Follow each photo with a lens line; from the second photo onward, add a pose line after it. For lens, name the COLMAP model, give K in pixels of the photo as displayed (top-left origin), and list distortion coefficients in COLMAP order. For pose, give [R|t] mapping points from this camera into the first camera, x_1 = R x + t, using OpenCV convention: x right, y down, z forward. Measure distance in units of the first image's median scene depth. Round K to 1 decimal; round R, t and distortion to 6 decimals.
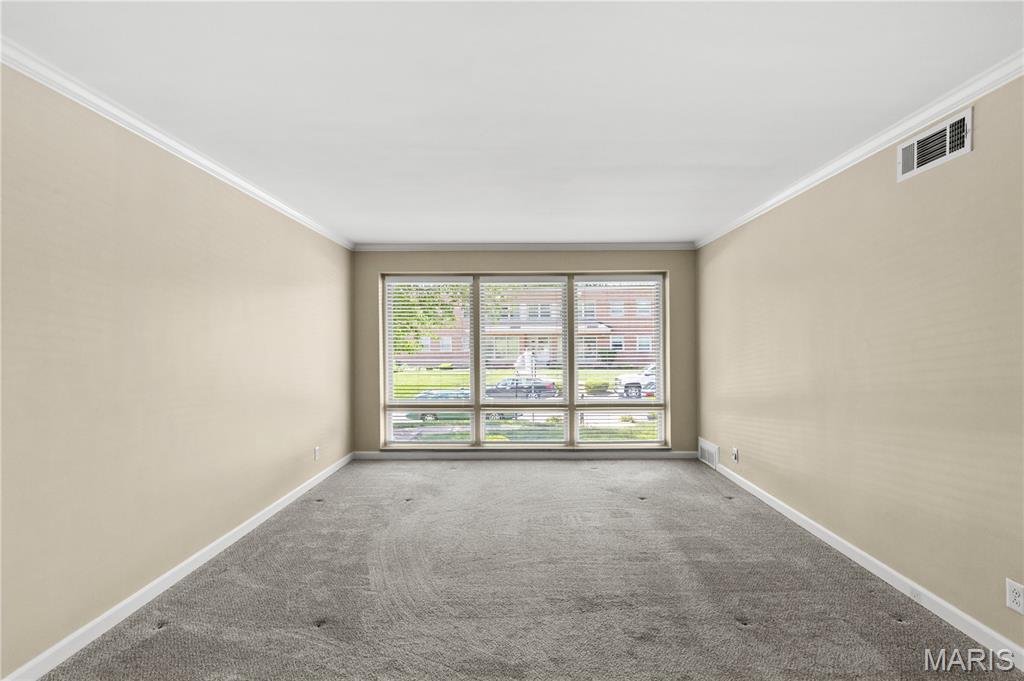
lens RADIAL K [[463.8, 0, 516.1], [0, 463.8, 339.2], [0, 0, 1]] dist [0.002445, -0.000551]
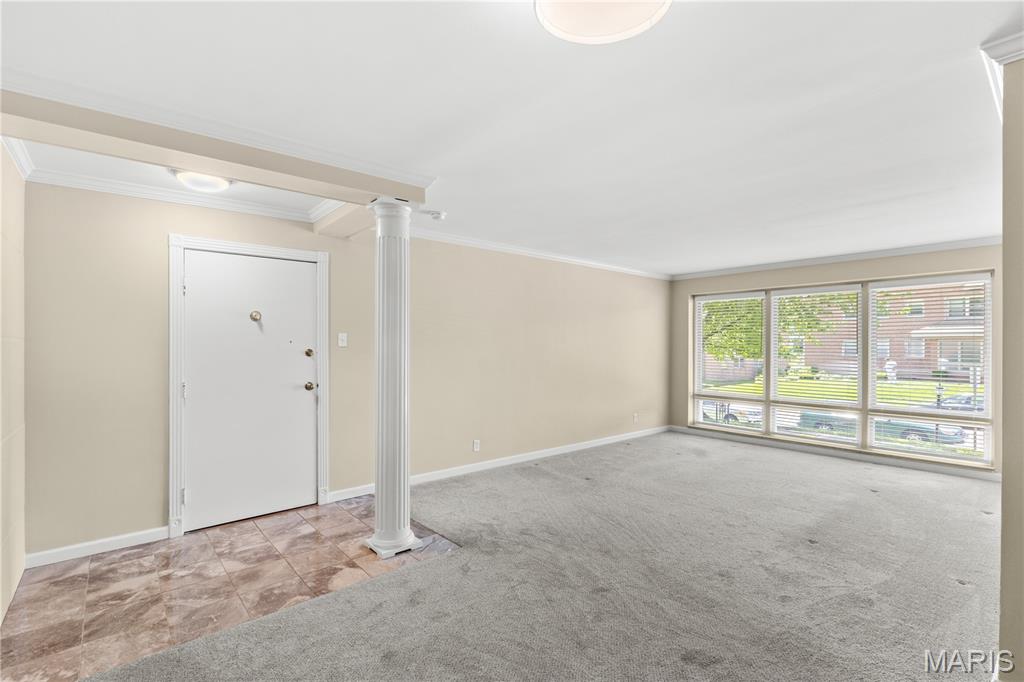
lens RADIAL K [[463.8, 0, 520.3], [0, 463.8, 347.3], [0, 0, 1]] dist [0.002445, -0.000551]
pose [[0.661590, 0.009083, -0.749810, 0.400304], [-0.001617, 0.999942, 0.010687, -0.005250], [0.749864, -0.005858, 0.661566, -0.262455]]
